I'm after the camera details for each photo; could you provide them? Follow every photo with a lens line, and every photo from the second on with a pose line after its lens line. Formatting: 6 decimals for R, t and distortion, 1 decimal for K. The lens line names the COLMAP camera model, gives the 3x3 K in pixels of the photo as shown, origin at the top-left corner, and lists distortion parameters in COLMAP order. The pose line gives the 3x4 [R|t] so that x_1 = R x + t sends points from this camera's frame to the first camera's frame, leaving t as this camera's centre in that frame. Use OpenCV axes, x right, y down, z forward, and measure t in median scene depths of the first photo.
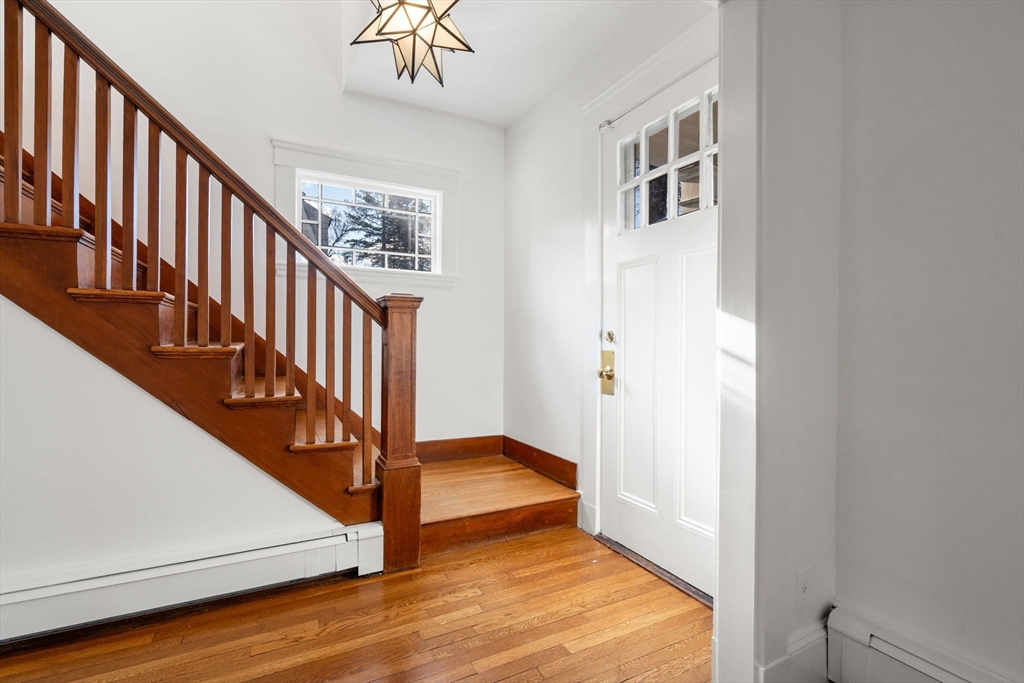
lens RADIAL K [[465.9, 0, 516.9], [0, 465.9, 347.6], [0, 0, 1]] dist [-0.001392, 0.000936]
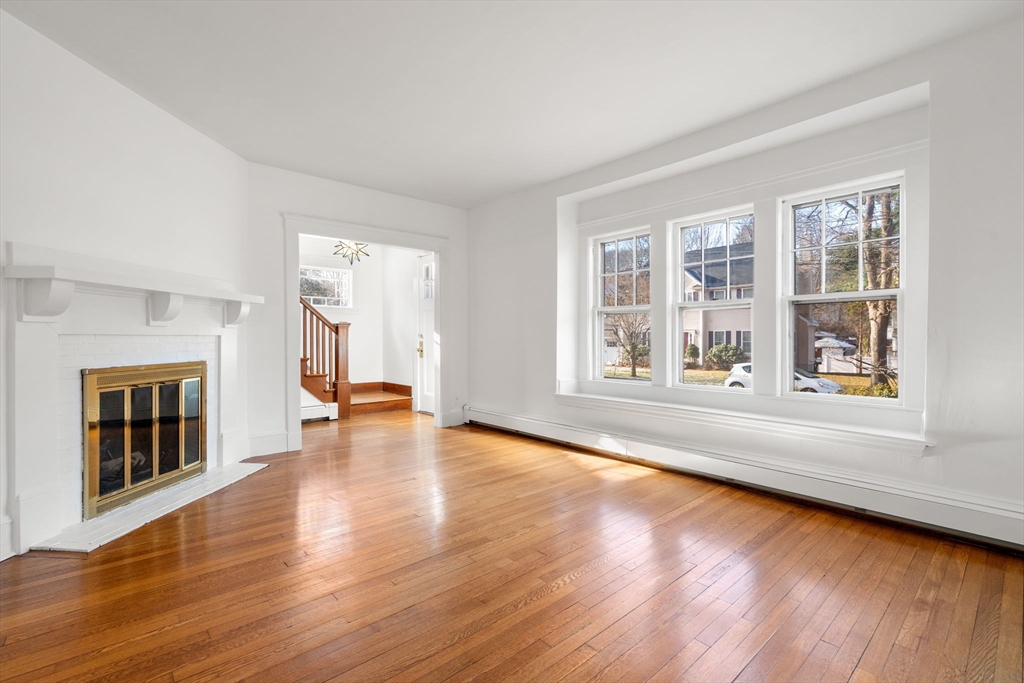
lens RADIAL K [[465.9, 0, 512.1], [0, 465.9, 344.2], [0, 0, 1]] dist [-0.001392, 0.000936]
pose [[0.973276, -0.009396, 0.229444, 0.105049], [0.005843, 0.999852, 0.016162, -0.020432], [-0.229562, -0.014390, 0.973188, -2.045851]]
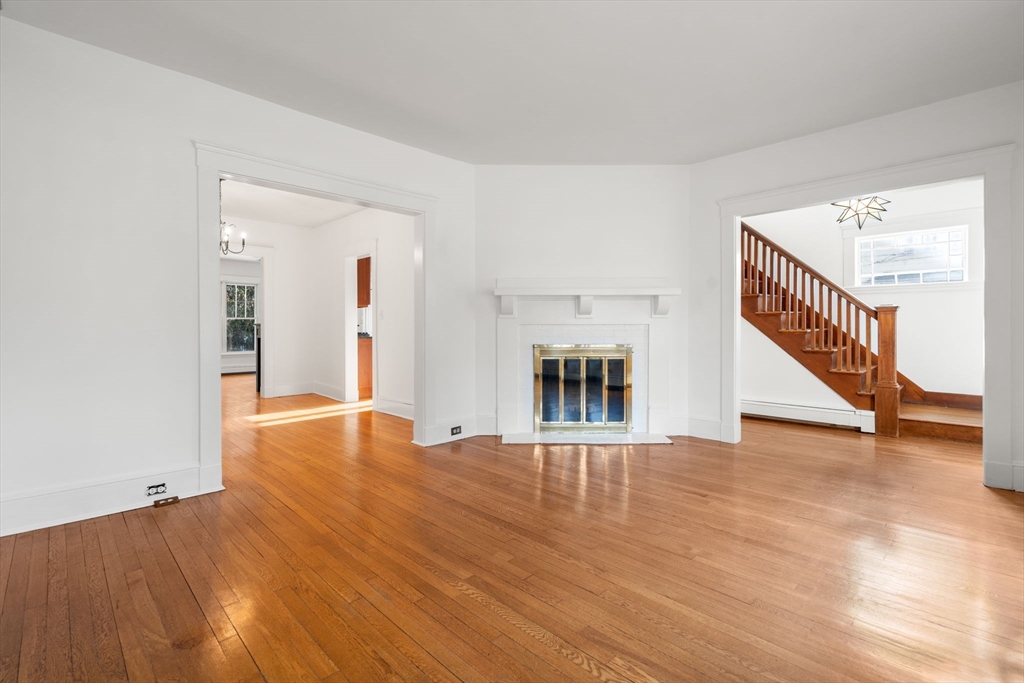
lens RADIAL K [[465.9, 0, 491.2], [0, 465.9, 330.9], [0, 0, 1]] dist [-0.001392, 0.000936]
pose [[0.261551, 0.002365, -0.965187, 1.343629], [0.003223, 0.999989, 0.003323, -0.009563], [0.965184, -0.003980, 0.261541, -1.295766]]
